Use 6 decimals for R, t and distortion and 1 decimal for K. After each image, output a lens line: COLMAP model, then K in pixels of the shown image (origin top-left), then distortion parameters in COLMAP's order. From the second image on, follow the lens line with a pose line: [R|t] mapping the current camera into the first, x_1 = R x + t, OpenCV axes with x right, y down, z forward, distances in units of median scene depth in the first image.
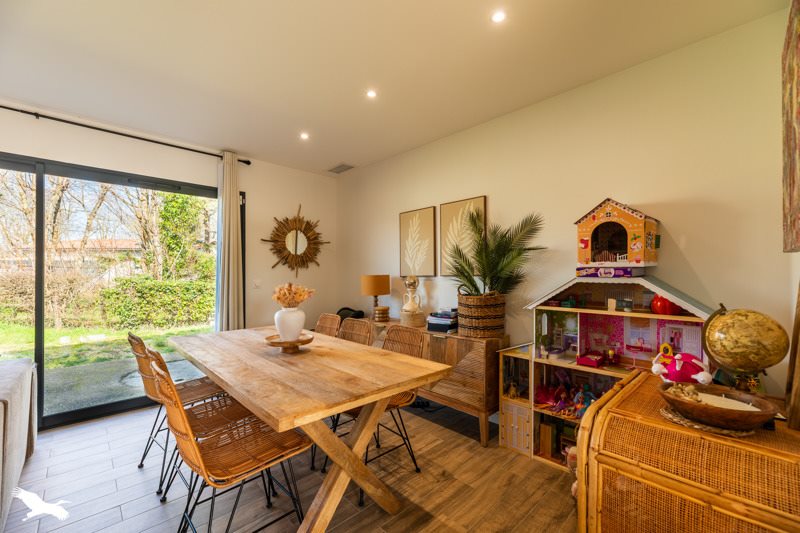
lens RADIAL K [[328.1, 0, 400.6], [0, 328.1, 270.2], [0, 0, 1]] dist [-0.003118, 0.000800]
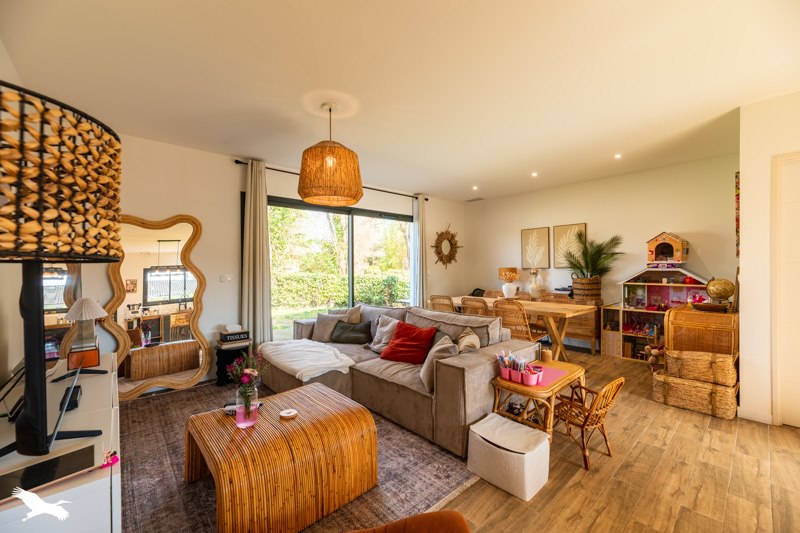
lens RADIAL K [[328.1, 0, 396.5], [0, 328.1, 266.1], [0, 0, 1]] dist [-0.003118, 0.000800]
pose [[0.999357, -0.003667, -0.035681, -0.761983], [0.003928, 0.999966, 0.007241, -0.009730], [0.035653, -0.007376, 0.999337, -0.886866]]
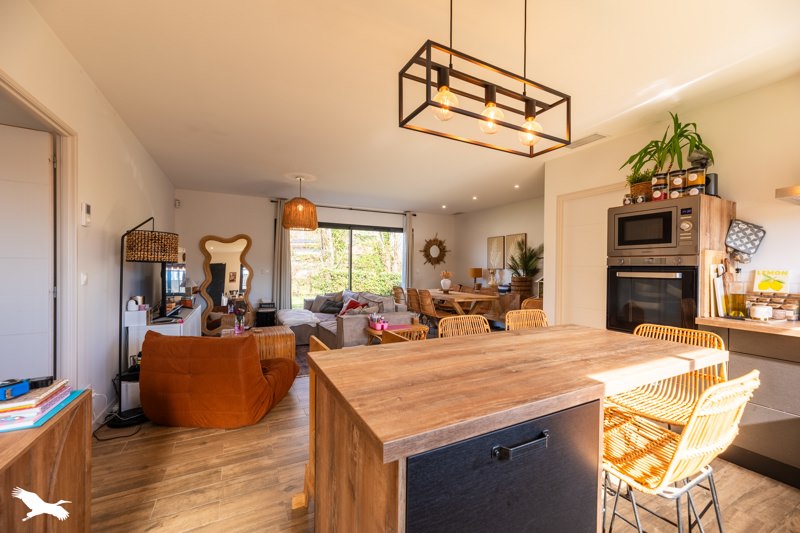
lens RADIAL K [[328.1, 0, 398.4], [0, 328.1, 267.9], [0, 0, 1]] dist [-0.003118, 0.000800]
pose [[0.955547, 0.012054, -0.294591, 0.095216], [-0.008021, 0.999857, 0.014892, -0.018479], [0.294729, -0.011867, 0.955507, -1.496493]]
